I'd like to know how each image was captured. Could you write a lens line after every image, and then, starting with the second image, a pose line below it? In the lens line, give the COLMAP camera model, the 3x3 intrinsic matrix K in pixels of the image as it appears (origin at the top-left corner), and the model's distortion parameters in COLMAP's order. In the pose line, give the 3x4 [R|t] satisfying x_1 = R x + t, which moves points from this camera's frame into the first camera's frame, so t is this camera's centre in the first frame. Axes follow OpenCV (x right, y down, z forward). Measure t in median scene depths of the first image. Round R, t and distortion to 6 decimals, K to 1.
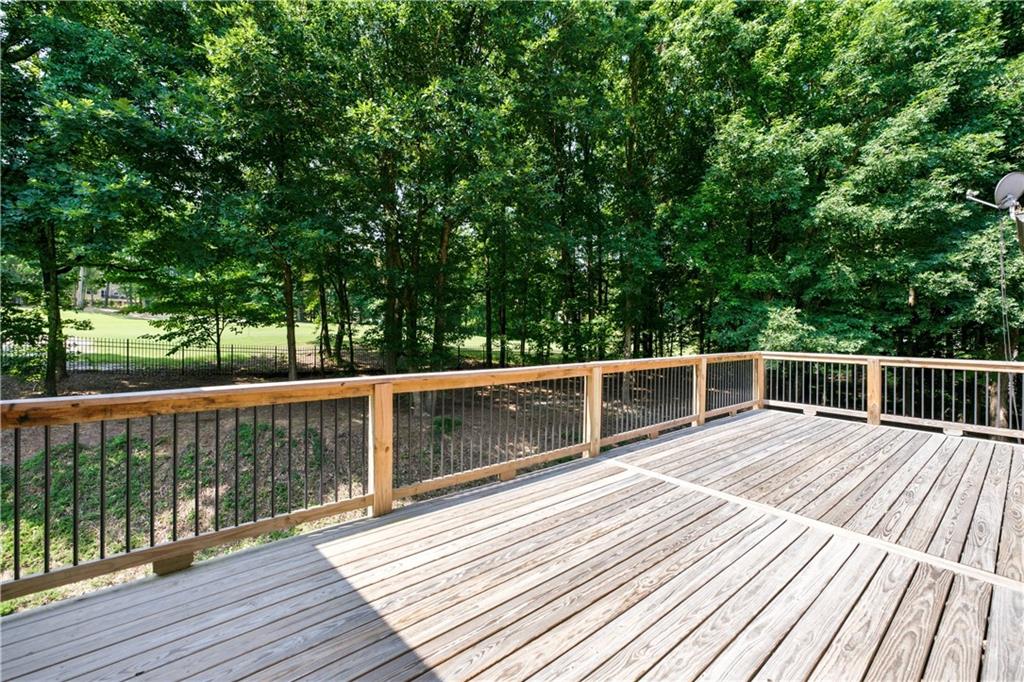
lens RADIAL K [[420.9, 0, 508.4], [0, 420.9, 333.7], [0, 0, 1]] dist [-0.002018, -0.000134]
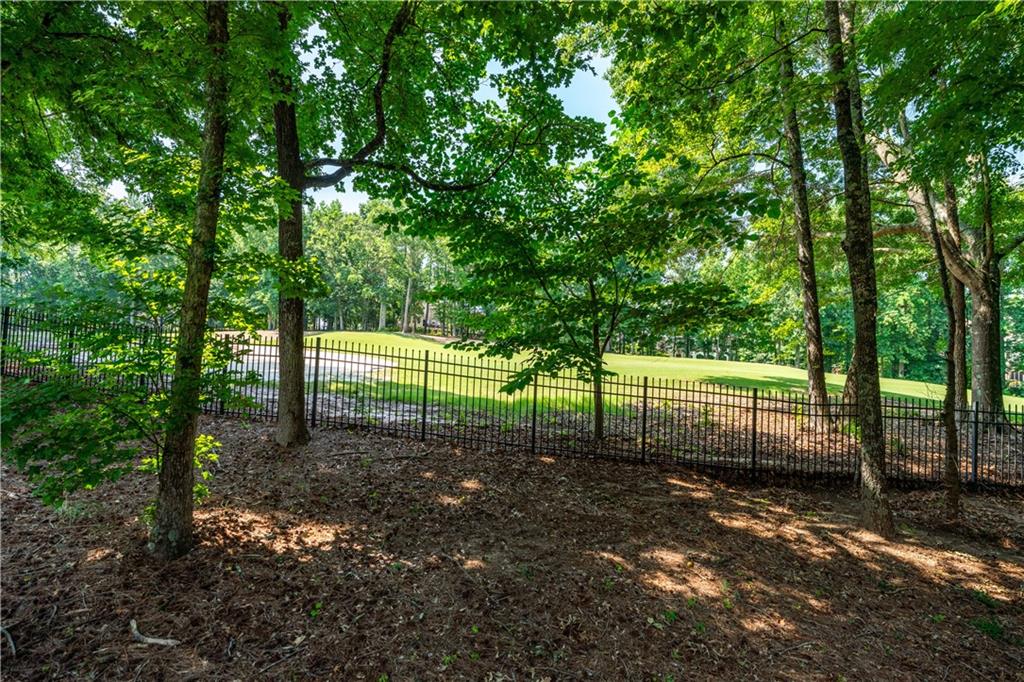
lens RADIAL K [[497.0, 0, 512.4], [0, 497.0, 342.2], [0, 0, 1]] dist [0.000079, 0.000001]
pose [[0.828745, 0.011205, -0.559515, -0.503058], [-0.046394, 0.997734, -0.048737, 0.023867], [0.557701, 0.066348, 0.827386, 0.572165]]
